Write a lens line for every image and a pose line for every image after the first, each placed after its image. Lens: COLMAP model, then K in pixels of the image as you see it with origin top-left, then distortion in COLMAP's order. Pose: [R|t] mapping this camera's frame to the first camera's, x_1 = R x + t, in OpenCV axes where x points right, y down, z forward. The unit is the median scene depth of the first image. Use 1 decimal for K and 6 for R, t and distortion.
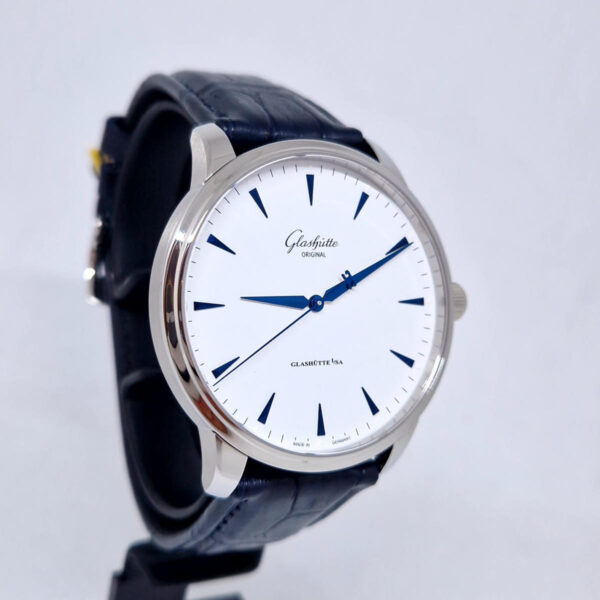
lens RADIAL K [[1036.8, 0, 300.0], [0, 1036.8, 300.0], [0, 0, 1]] dist [-0.010821, 0.078781]
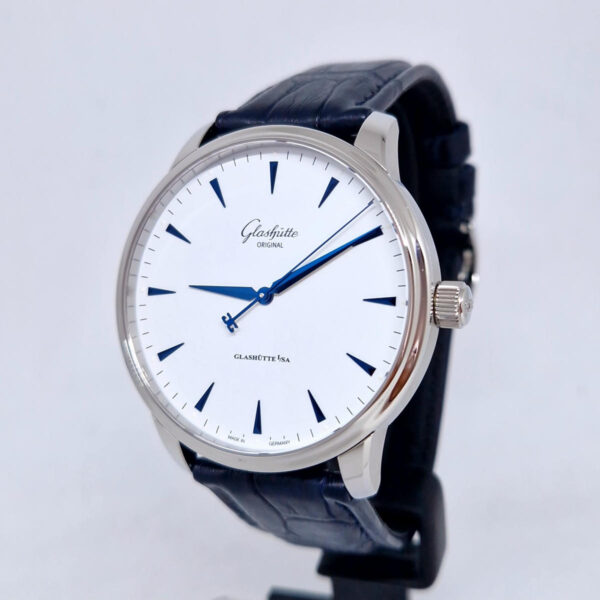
lens RADIAL K [[1036.8, 0, 300.0], [0, 1036.8, 300.0], [0, 0, 1]] dist [-0.010821, 0.078781]
pose [[0.640896, 0.047988, -0.766126, 0.765629], [-0.052444, 0.998449, 0.018669, -0.012408], [0.765834, 0.028214, 0.642419, 0.407117]]
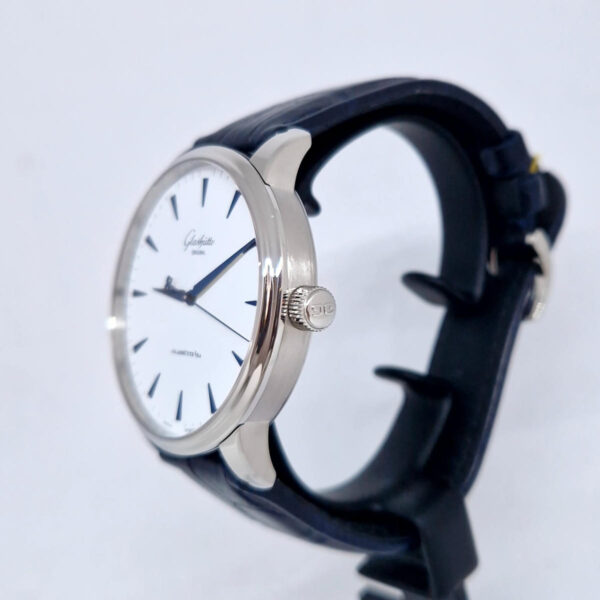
lens RADIAL K [[1036.8, 0, 300.0], [0, 1036.8, 300.0], [0, 0, 1]] dist [-0.010821, 0.078781]
pose [[0.182789, 0.031547, -0.982646, 1.081275], [-0.074180, 0.997079, 0.018212, -0.022251], [0.980350, 0.069564, 0.184595, 0.907576]]
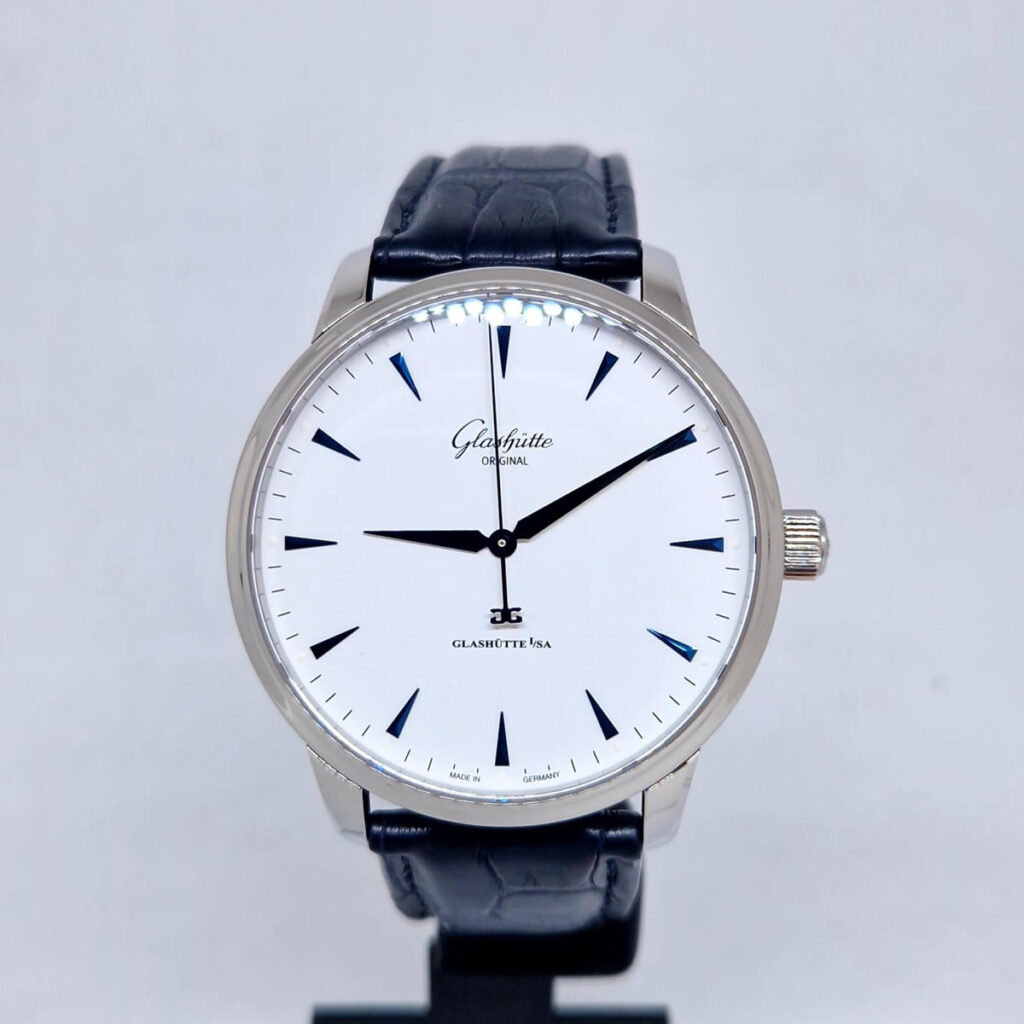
lens RADIAL K [[1769.4, 0, 512.0], [0, 1769.4, 512.0], [0, 0, 1]] dist [-0.010821, 0.078781]
pose [[0.869247, 0.032969, -0.493278, 0.516299], [-0.017904, 0.999219, 0.035234, -0.050277], [0.494054, -0.021796, 0.869158, 0.121700]]
